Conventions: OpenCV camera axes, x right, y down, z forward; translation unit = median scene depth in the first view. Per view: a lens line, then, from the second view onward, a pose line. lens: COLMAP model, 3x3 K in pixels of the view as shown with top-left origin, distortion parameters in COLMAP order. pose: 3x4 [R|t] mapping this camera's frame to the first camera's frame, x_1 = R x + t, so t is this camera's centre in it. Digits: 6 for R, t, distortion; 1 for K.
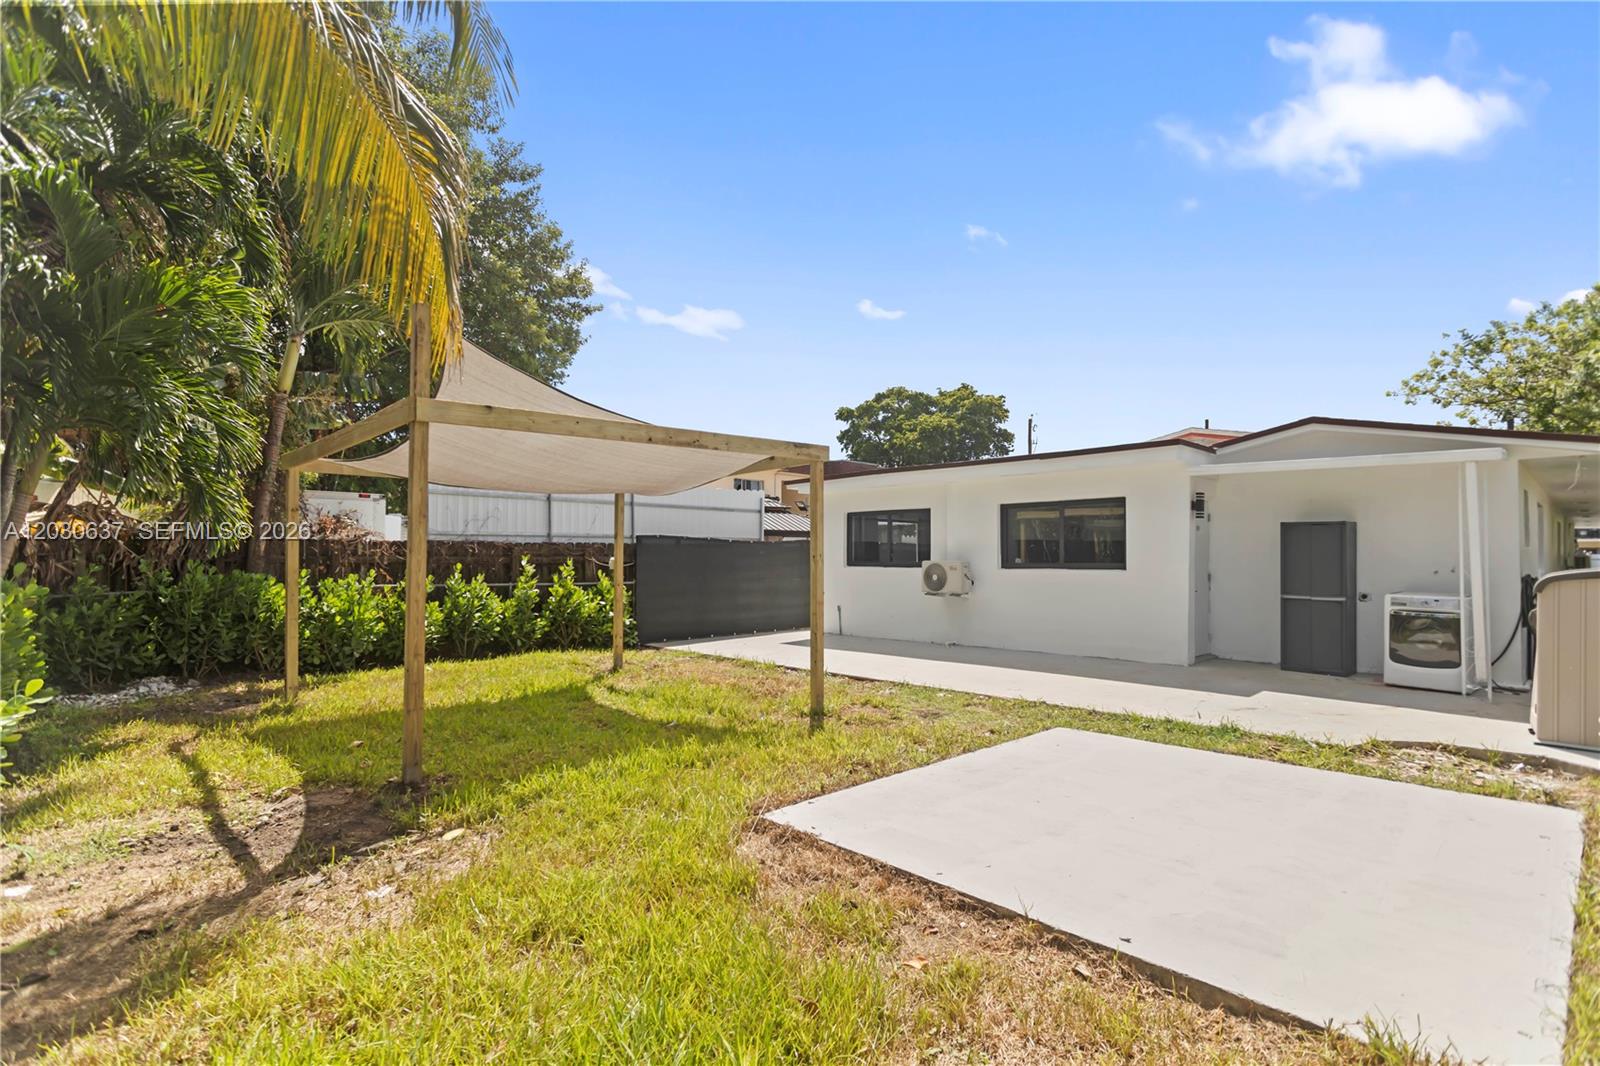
lens RADIAL K [[756.1, 0, 793.9], [0, 756.1, 527.3], [0, 0, 1]] dist [0.001374, 0.000411]
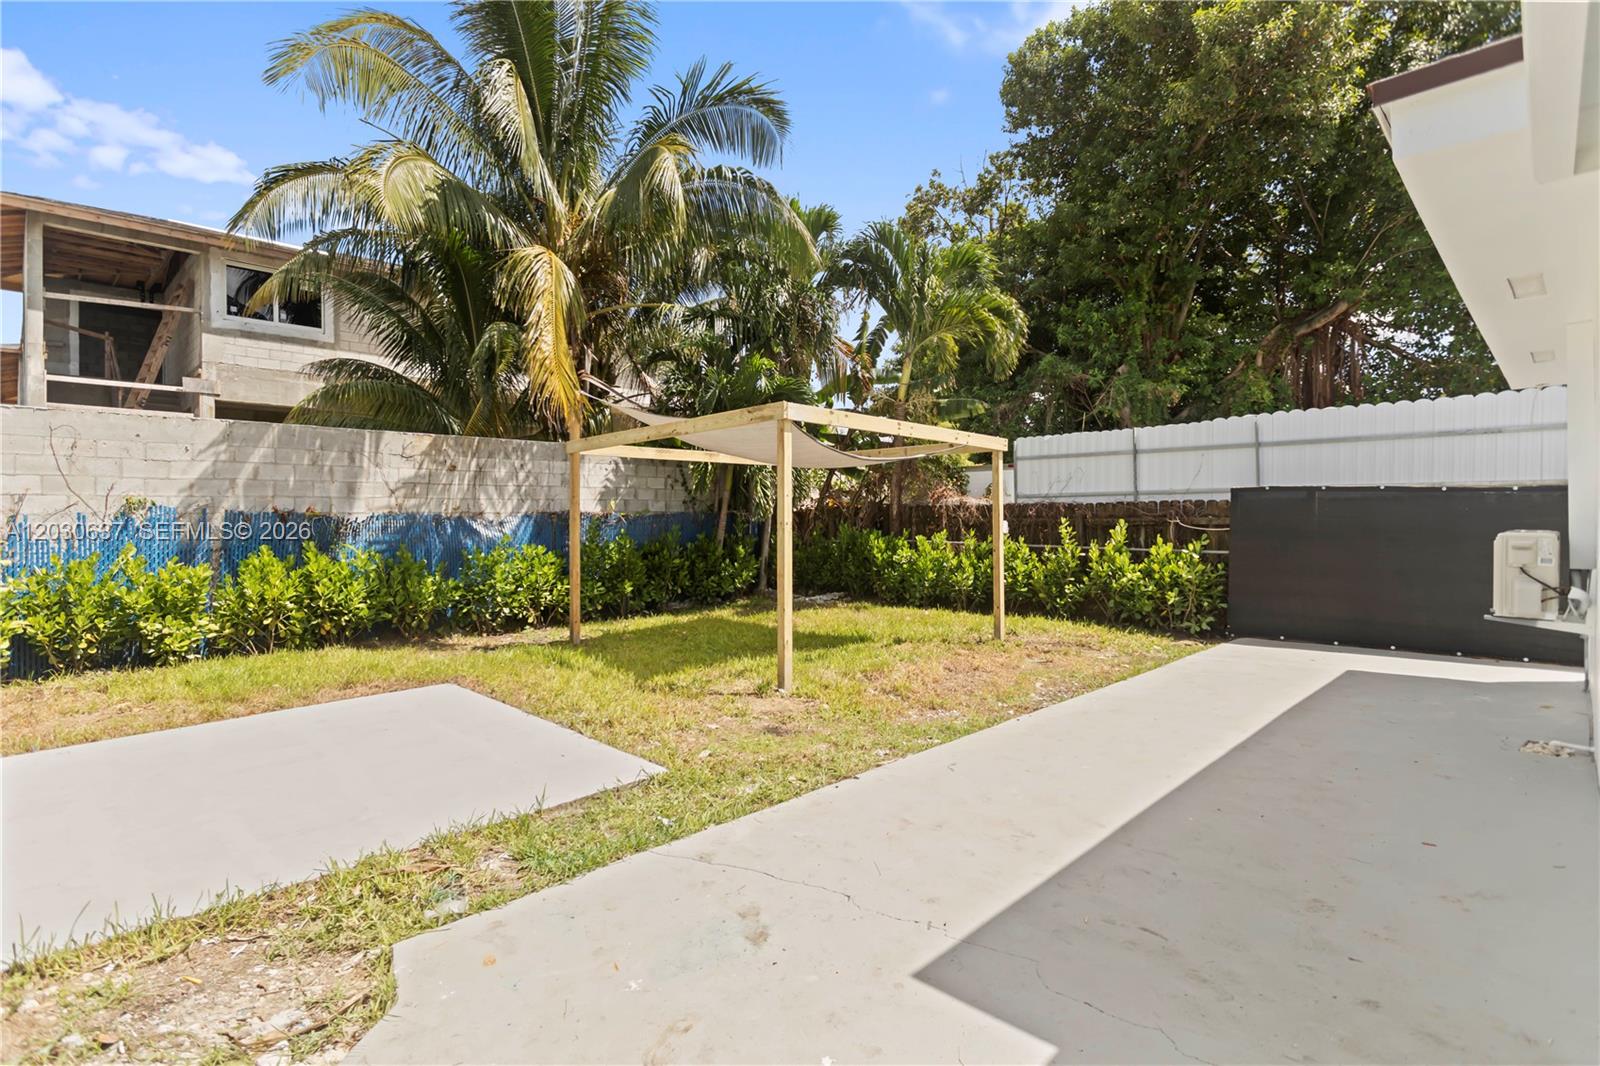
lens RADIAL K [[756.1, 0, 793.9], [0, 756.1, 527.3], [0, 0, 1]] dist [0.001374, 0.000411]
pose [[0.039577, 0.009378, -0.999173, 0.566243], [0.046472, 0.998857, 0.011215, 0.023299], [0.998135, -0.046878, 0.039096, 0.608169]]
